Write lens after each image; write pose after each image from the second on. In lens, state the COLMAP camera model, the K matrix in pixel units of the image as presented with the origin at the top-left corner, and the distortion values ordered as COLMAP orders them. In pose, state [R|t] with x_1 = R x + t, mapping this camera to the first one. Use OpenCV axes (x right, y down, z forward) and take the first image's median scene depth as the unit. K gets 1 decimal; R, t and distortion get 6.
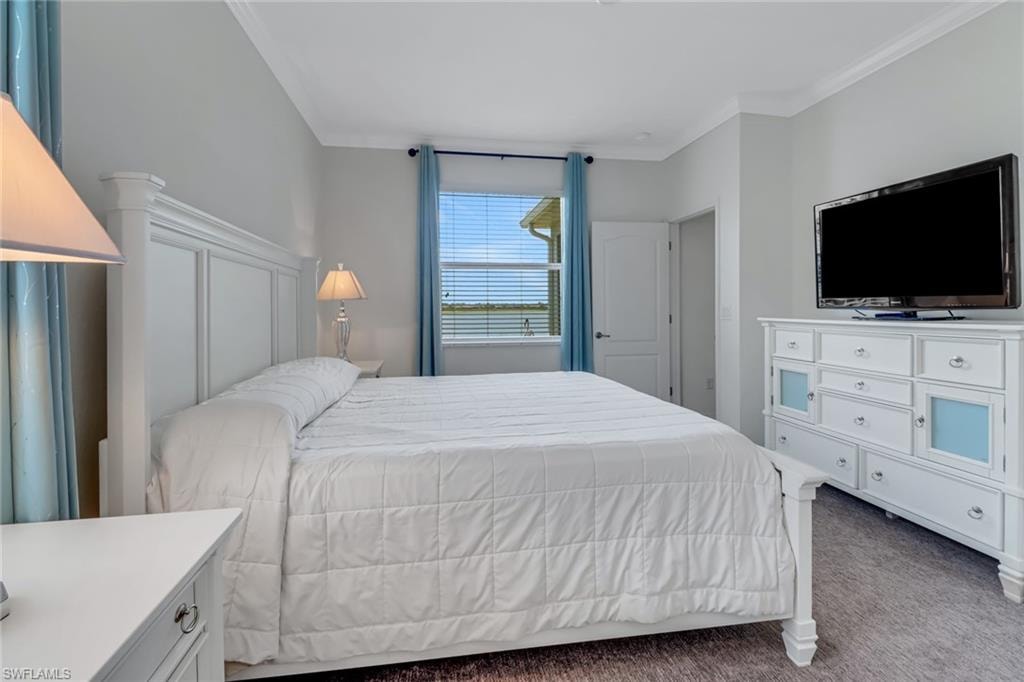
lens RADIAL K [[482.7, 0, 510.9], [0, 482.7, 309.2], [0, 0, 1]] dist [0.003944, -0.002534]
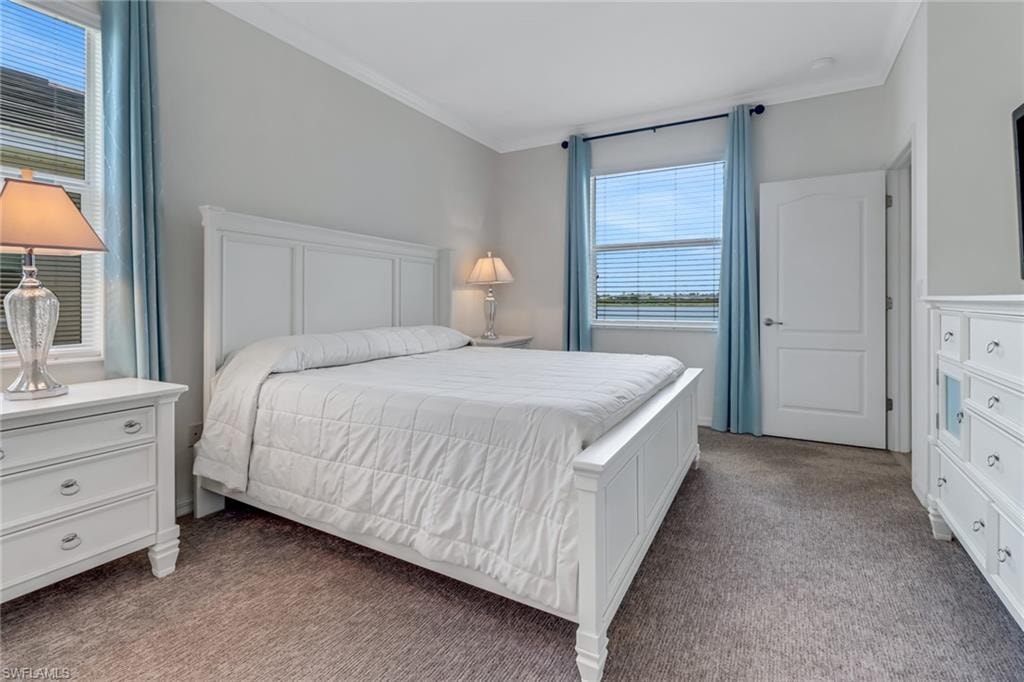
lens RADIAL K [[482.7, 0, 499.2], [0, 482.7, 300.9], [0, 0, 1]] dist [0.003944, -0.002534]
pose [[0.773525, 0.005936, -0.633738, 1.057167], [-0.006416, 0.999978, 0.001535, 0.060309], [0.633734, 0.002879, 0.773546, 0.243349]]
